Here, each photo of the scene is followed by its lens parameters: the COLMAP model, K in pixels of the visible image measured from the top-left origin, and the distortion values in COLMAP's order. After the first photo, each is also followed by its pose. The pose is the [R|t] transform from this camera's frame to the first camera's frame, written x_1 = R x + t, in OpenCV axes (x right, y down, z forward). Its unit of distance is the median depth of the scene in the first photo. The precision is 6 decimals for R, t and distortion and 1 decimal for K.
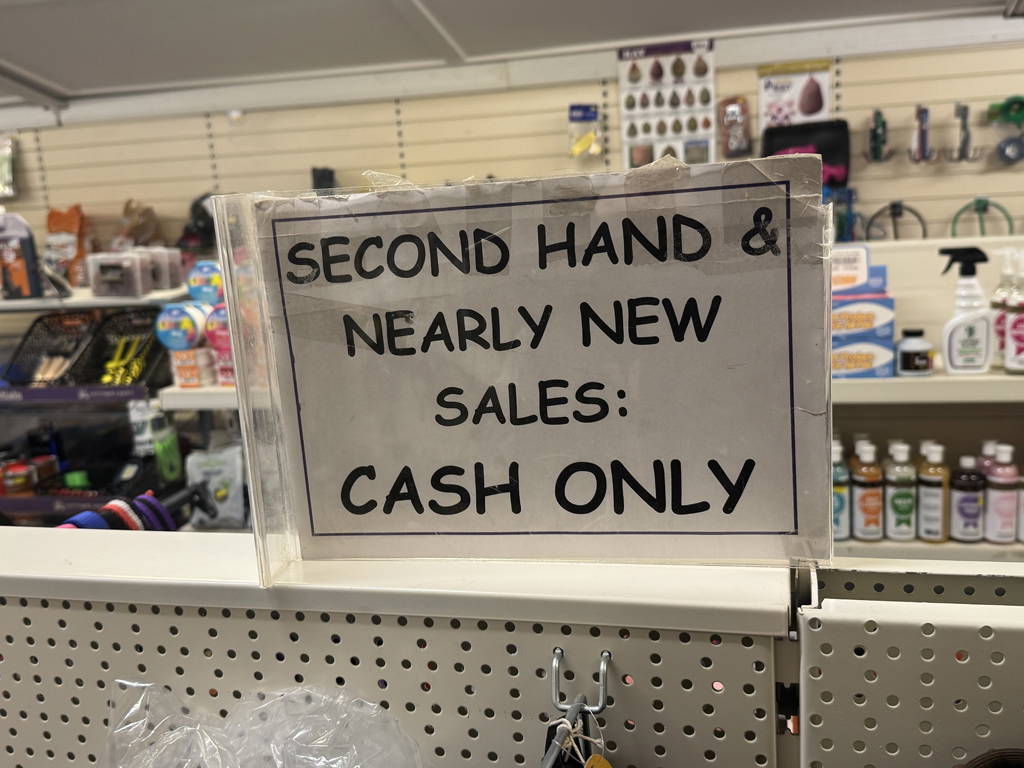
lens RADIAL K [[1006.7, 0, 512.0], [0, 1006.7, 384.0], [0, 0, 1]] dist [0.083138, -0.011967]
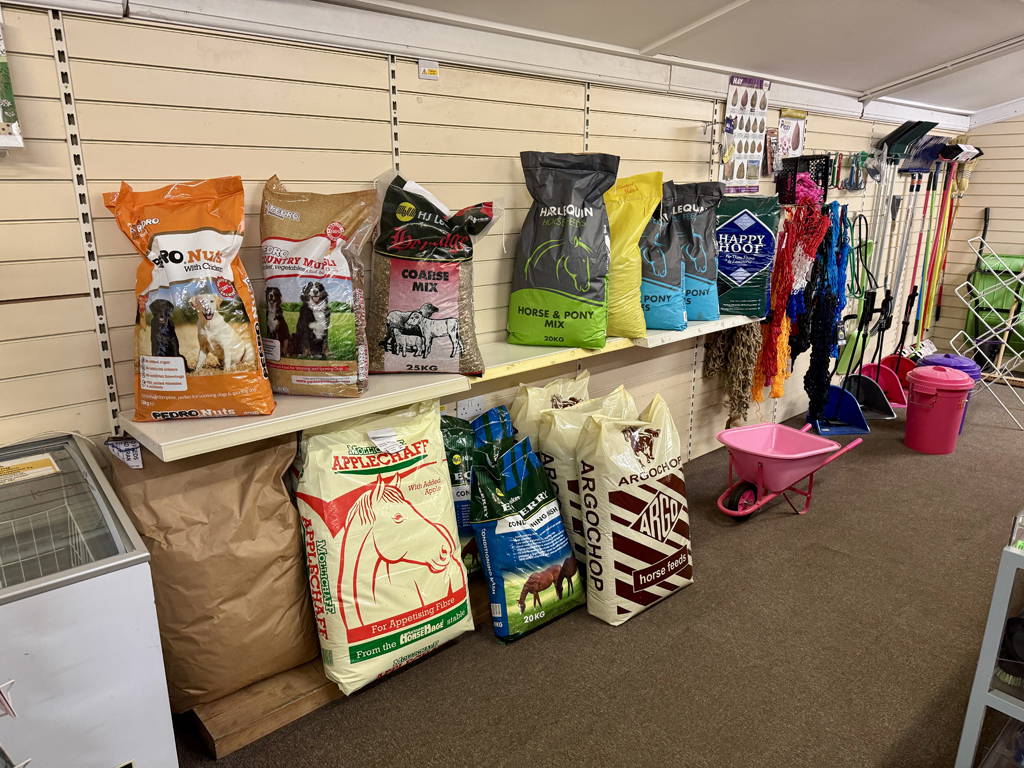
lens RADIAL K [[720.6, 0, 512.0], [0, 720.6, 384.0], [0, 0, 1]] dist [0.008053, -0.021692]
pose [[0.545951, -0.169780, 0.820434, -0.760866], [0.120861, 0.984969, 0.123403, -0.113691], [-0.829054, 0.031787, 0.558264, 0.757862]]
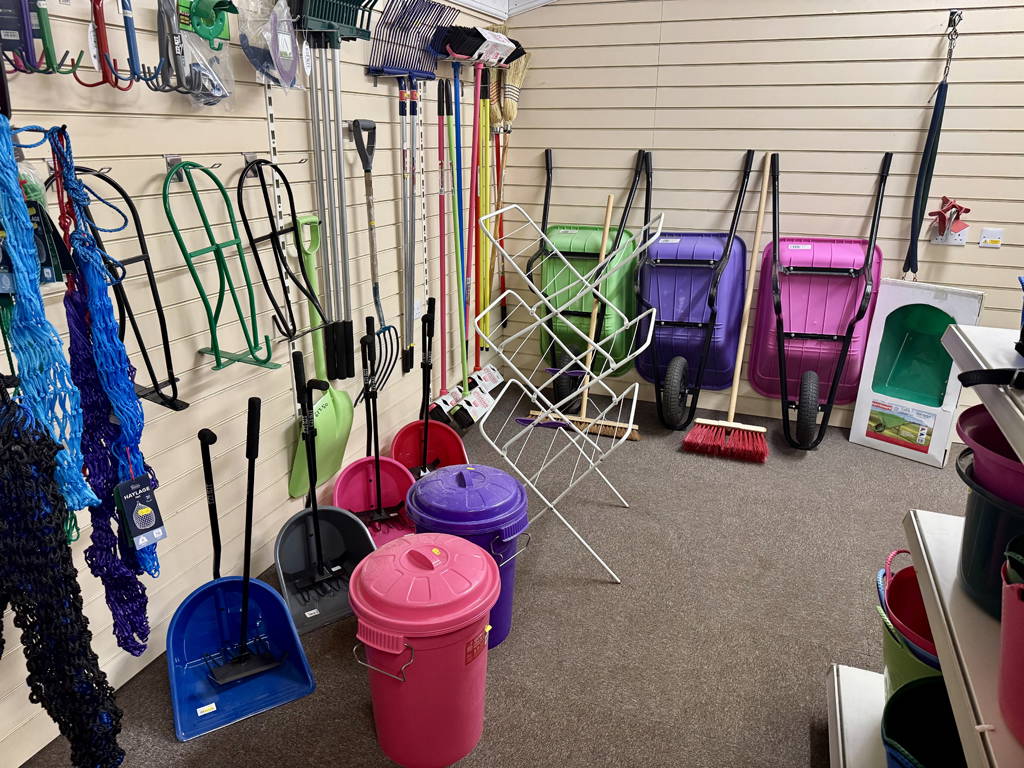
lens RADIAL K [[720.6, 0, 512.0], [0, 720.6, 384.0], [0, 0, 1]] dist [0.008053, -0.021692]
pose [[0.114195, -0.268487, 0.956491, 0.017451], [0.163871, 0.954691, 0.248417, -0.119120], [-0.979850, 0.128373, 0.153018, 0.707651]]
